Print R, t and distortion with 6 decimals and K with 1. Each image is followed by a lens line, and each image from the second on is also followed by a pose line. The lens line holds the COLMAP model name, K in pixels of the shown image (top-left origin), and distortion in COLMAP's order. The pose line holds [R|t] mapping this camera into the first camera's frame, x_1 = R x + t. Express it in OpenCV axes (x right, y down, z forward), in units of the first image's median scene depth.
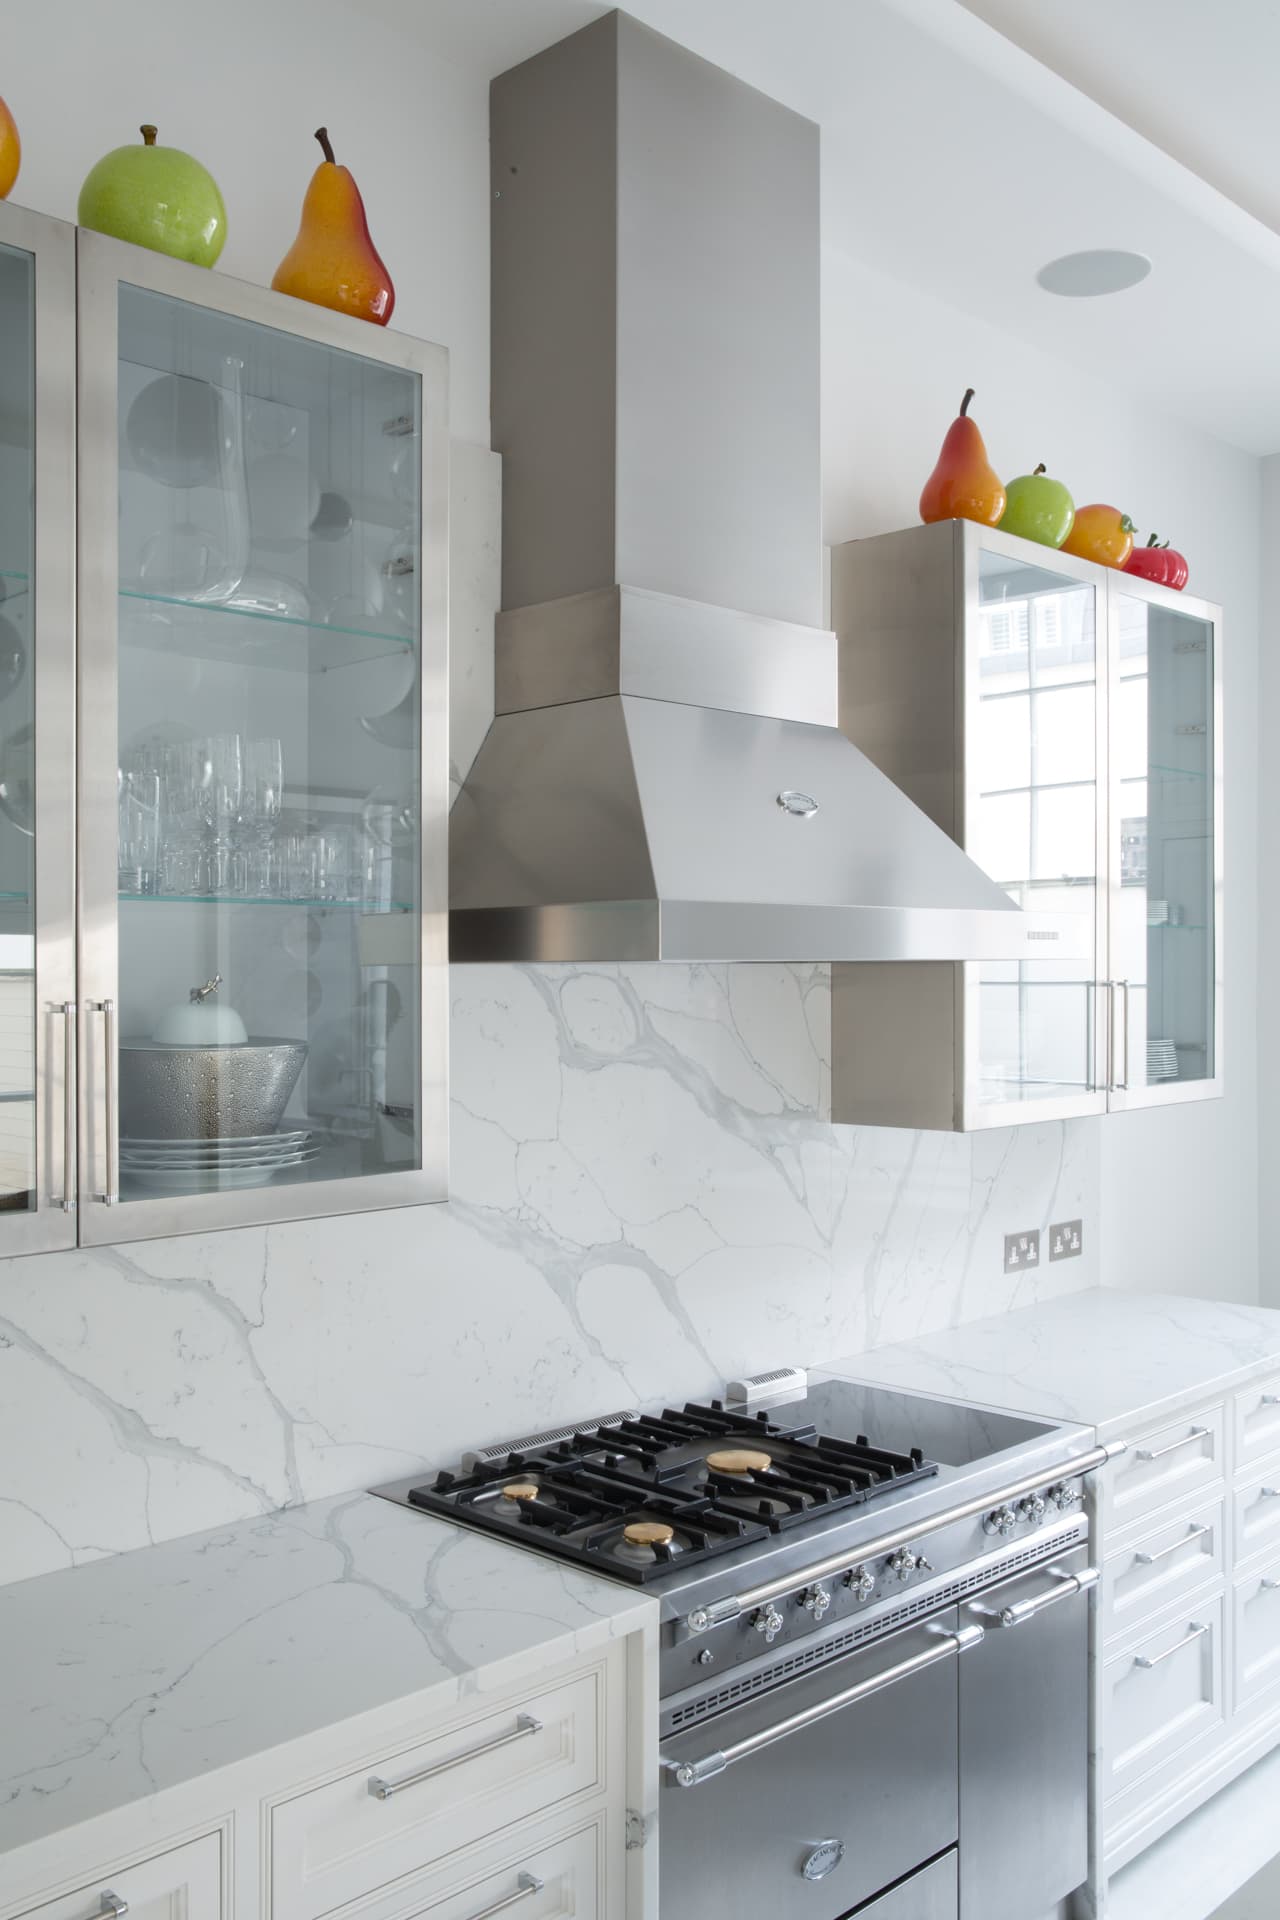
lens RADIAL K [[1690.2, 0, 642.4], [0, 1690.2, 976.7], [0, 0, 1]] dist [-0.054529, 0.083295]
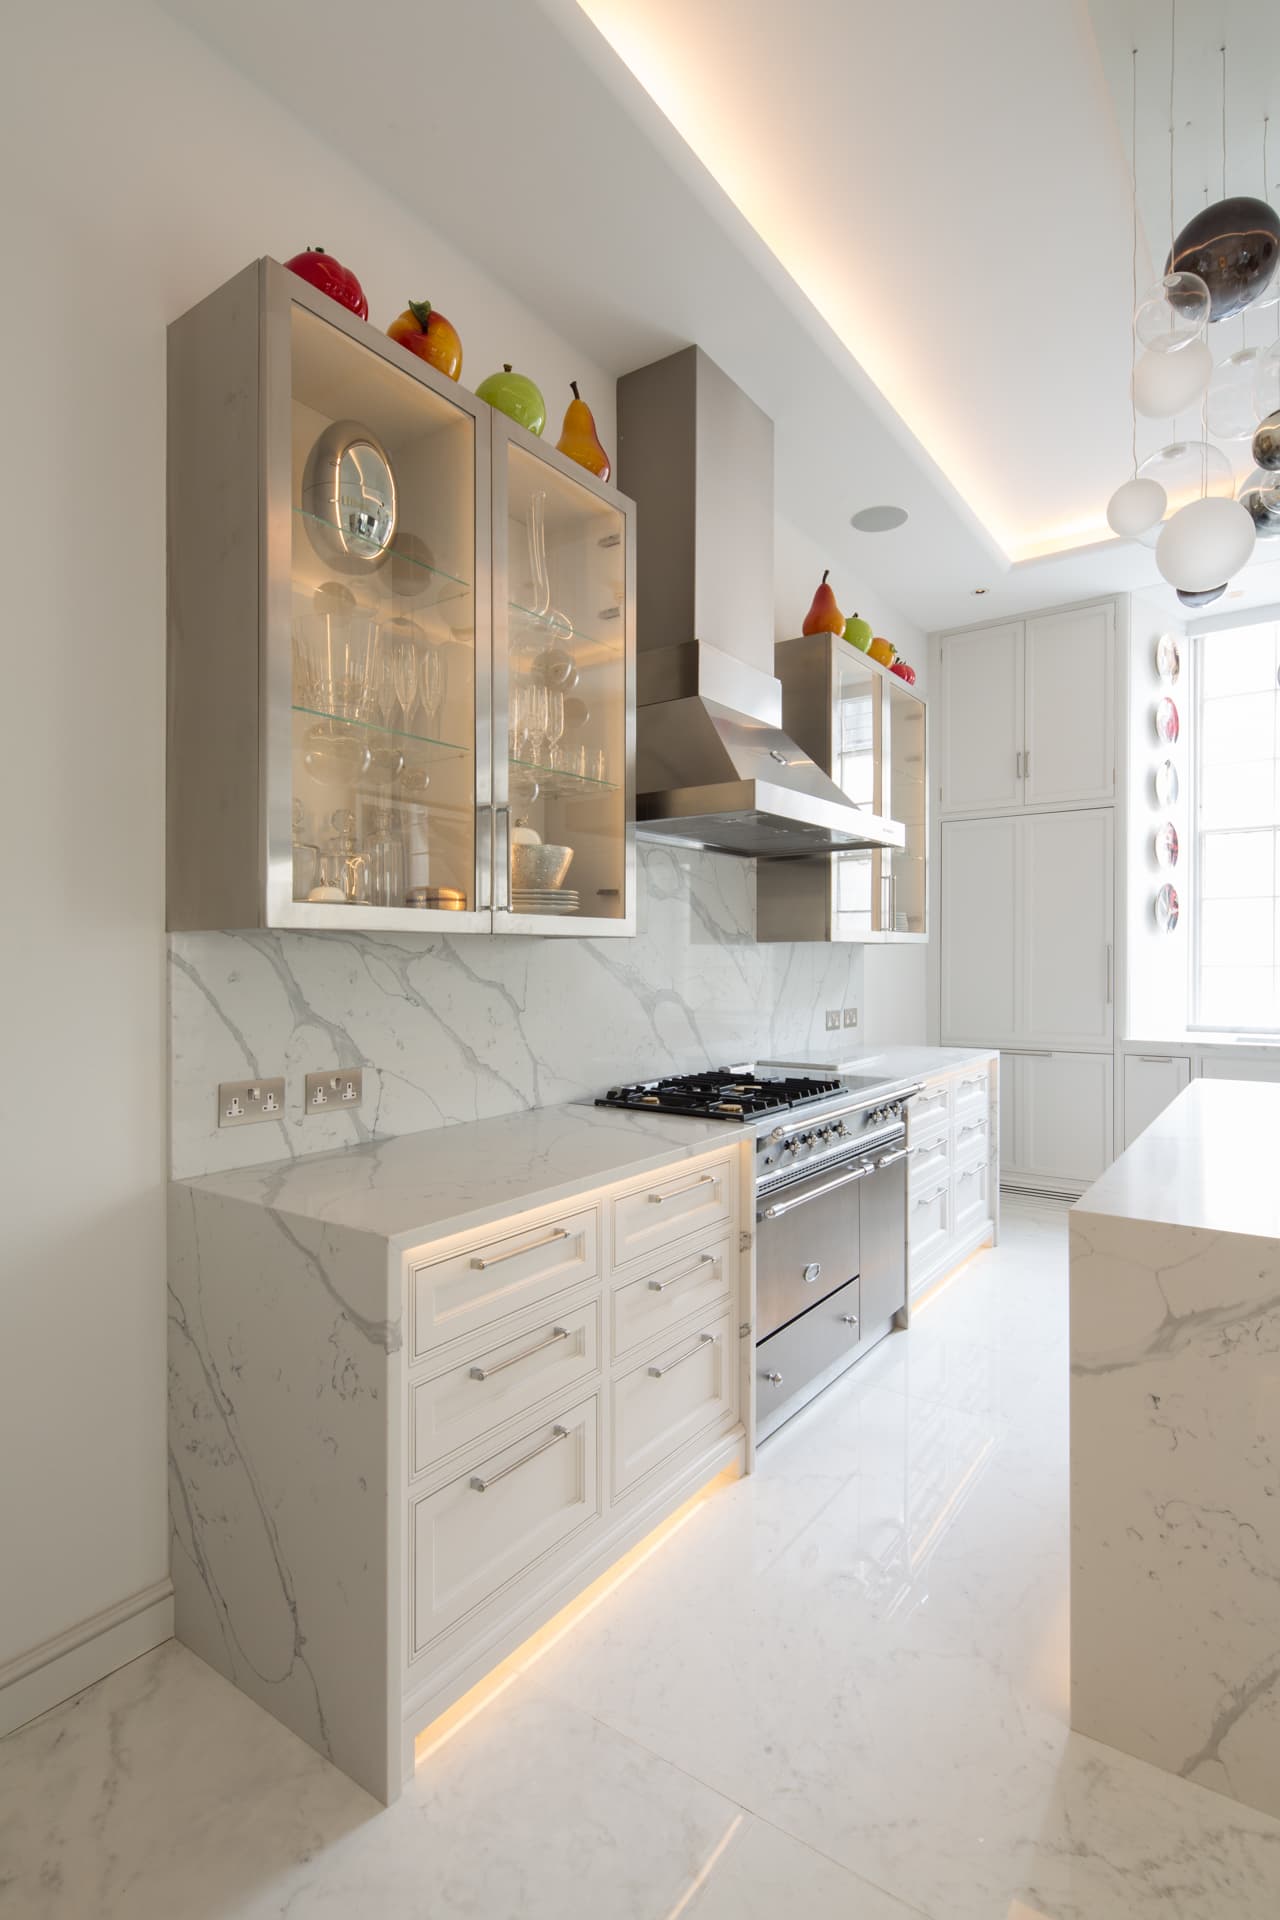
lens RADIAL K [[943.7, 0, 653.7], [0, 943.7, 958.6], [0, 0, 1]] dist [-0.000394, -0.001857]
pose [[0.986836, 0.000317, 0.161724, -0.225238], [0.000088, 0.999997, -0.002494, 0.133071], [-0.161725, 0.002476, 0.986833, -0.072810]]
